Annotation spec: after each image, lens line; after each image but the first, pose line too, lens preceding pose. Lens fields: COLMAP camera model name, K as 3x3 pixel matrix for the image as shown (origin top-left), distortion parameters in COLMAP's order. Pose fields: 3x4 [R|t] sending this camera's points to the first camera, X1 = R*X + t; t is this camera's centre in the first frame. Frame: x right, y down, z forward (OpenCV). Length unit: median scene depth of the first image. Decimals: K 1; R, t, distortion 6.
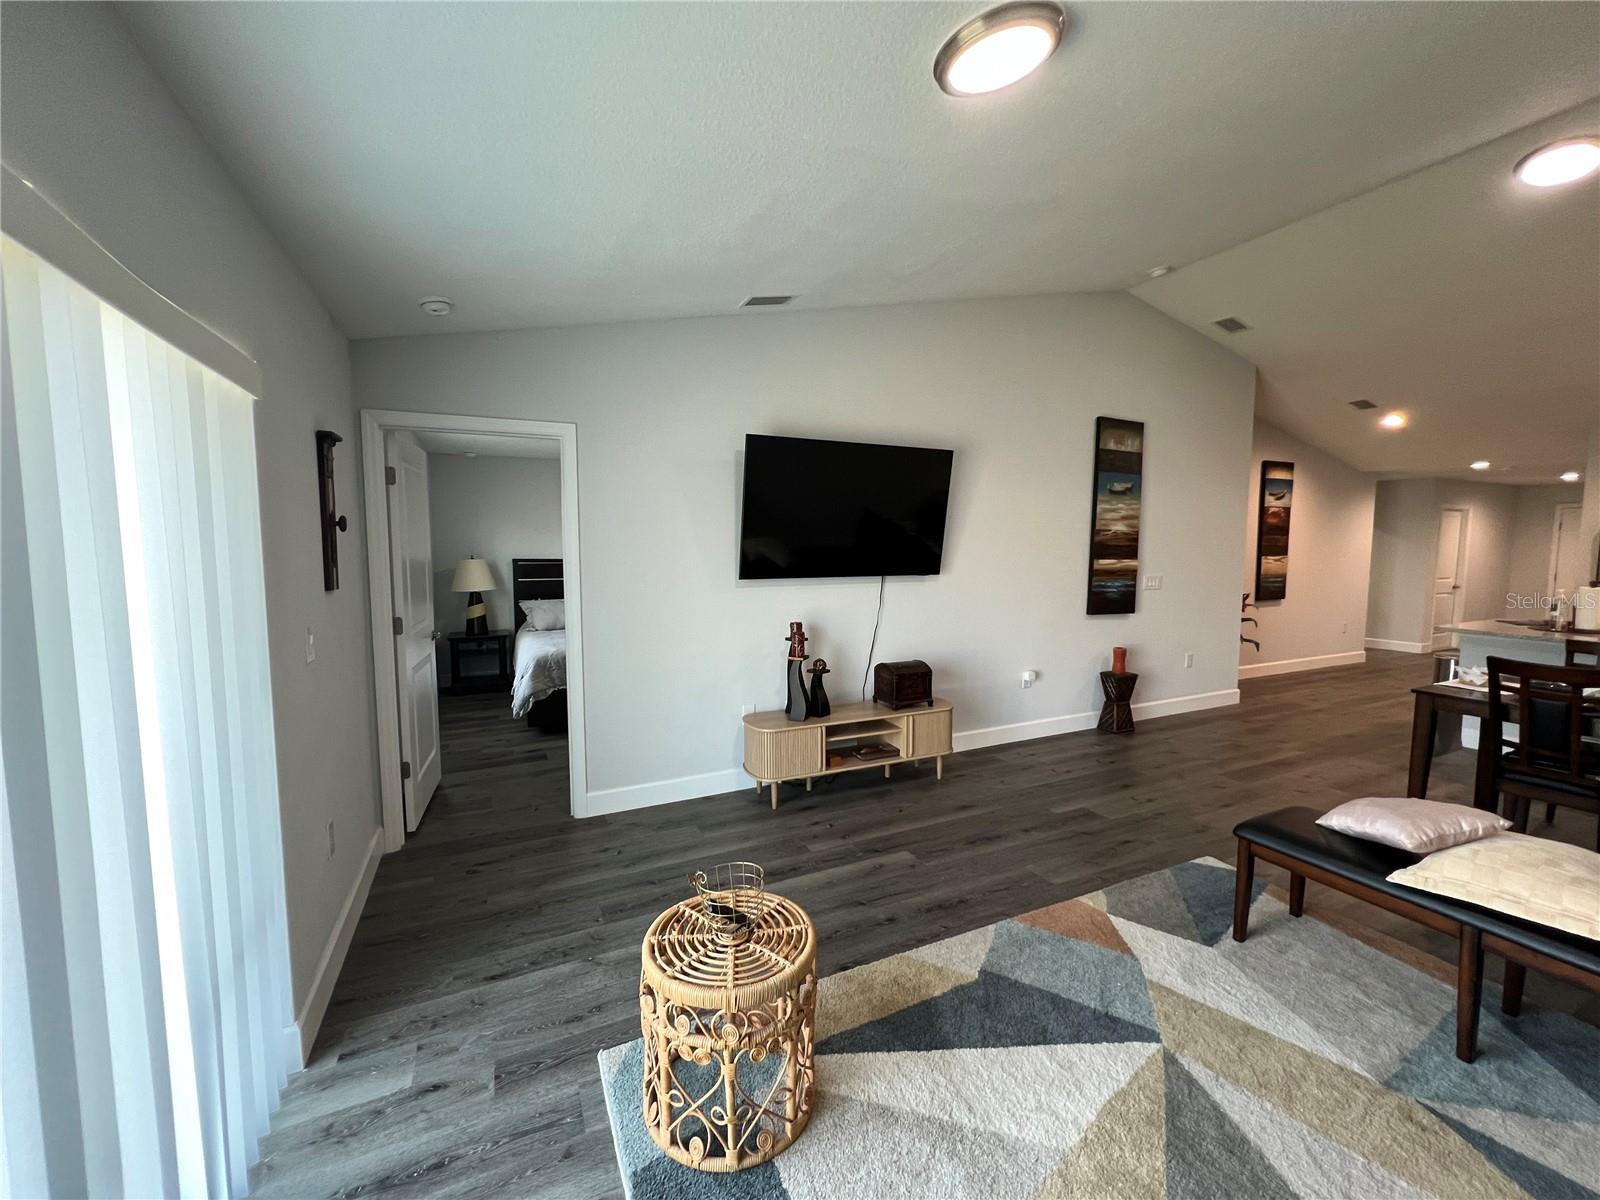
lens RADIAL K [[640.2, 0, 799.4], [0, 640.2, 597.3], [0, 0, 1]] dist [-0.000345, -0.000181]
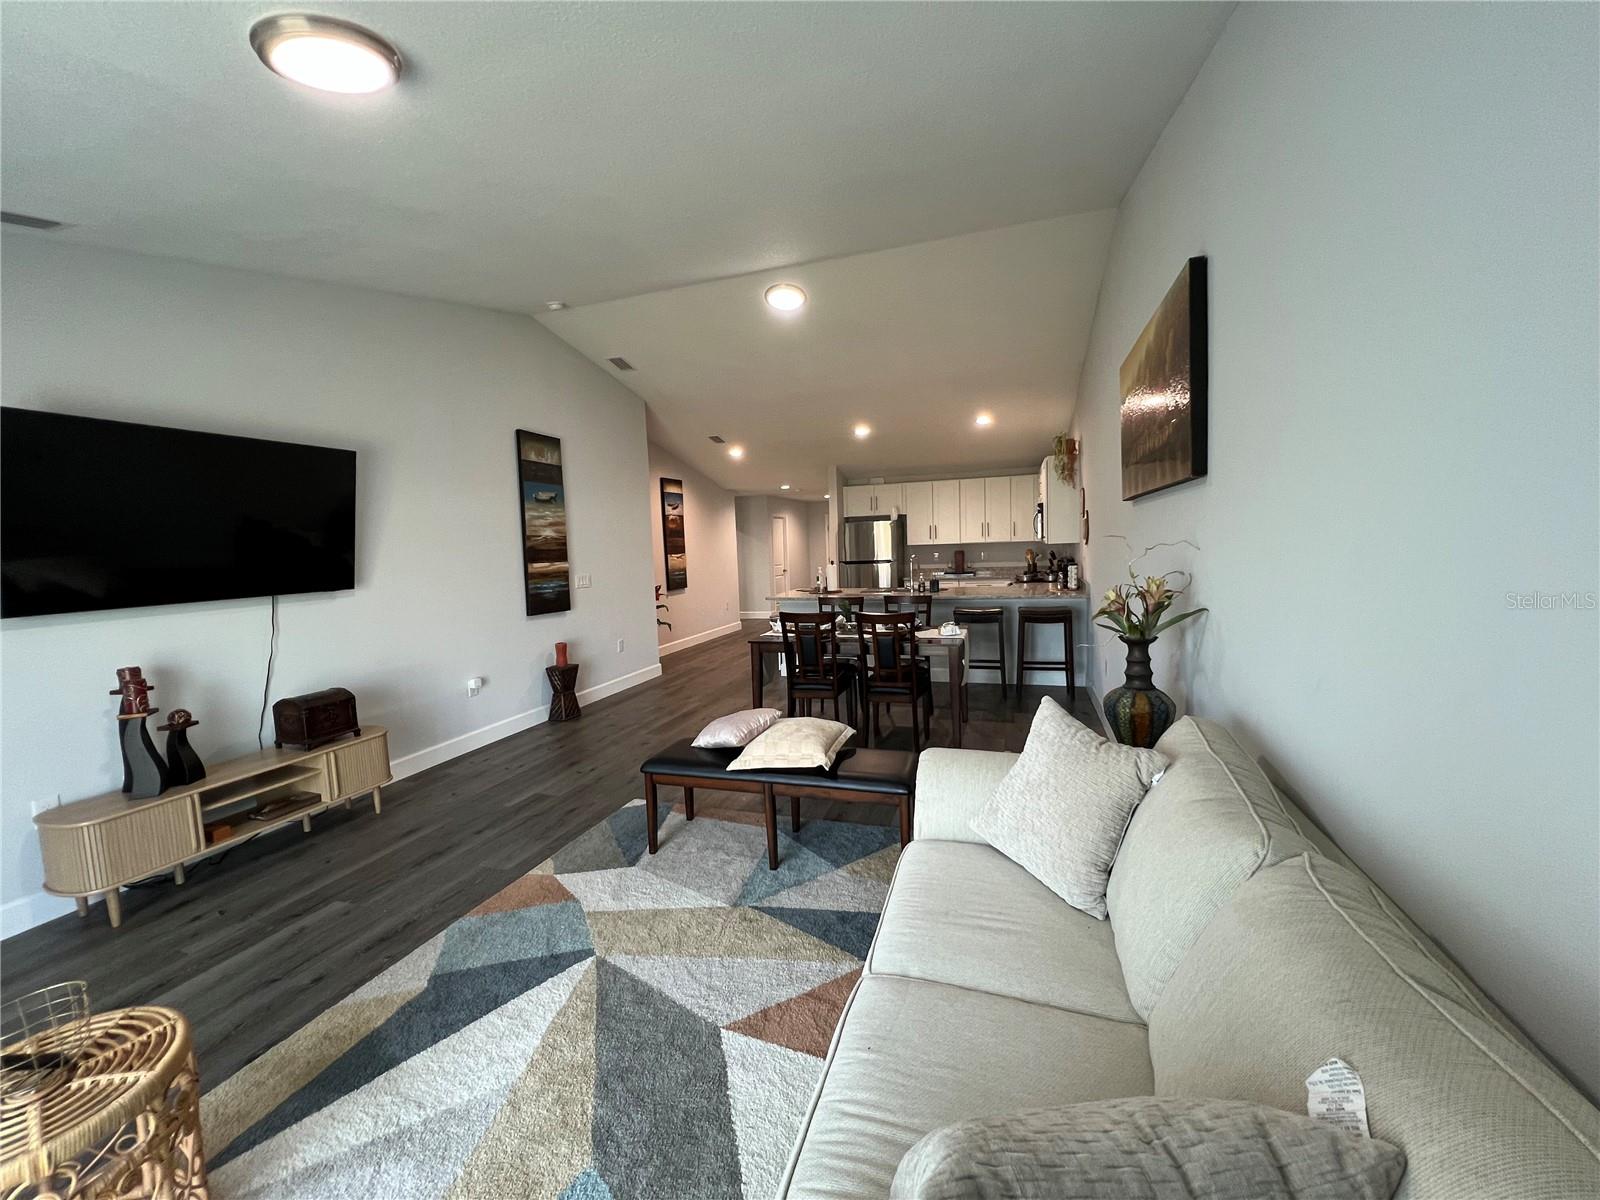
lens RADIAL K [[640.2, 0, 799.4], [0, 640.2, 597.3], [0, 0, 1]] dist [-0.000345, -0.000181]
pose [[0.695817, -0.088267, 0.712775, 0.019350], [0.097087, 0.994870, 0.028423, 0.016218], [-0.711627, 0.049424, 0.700817, -0.099778]]
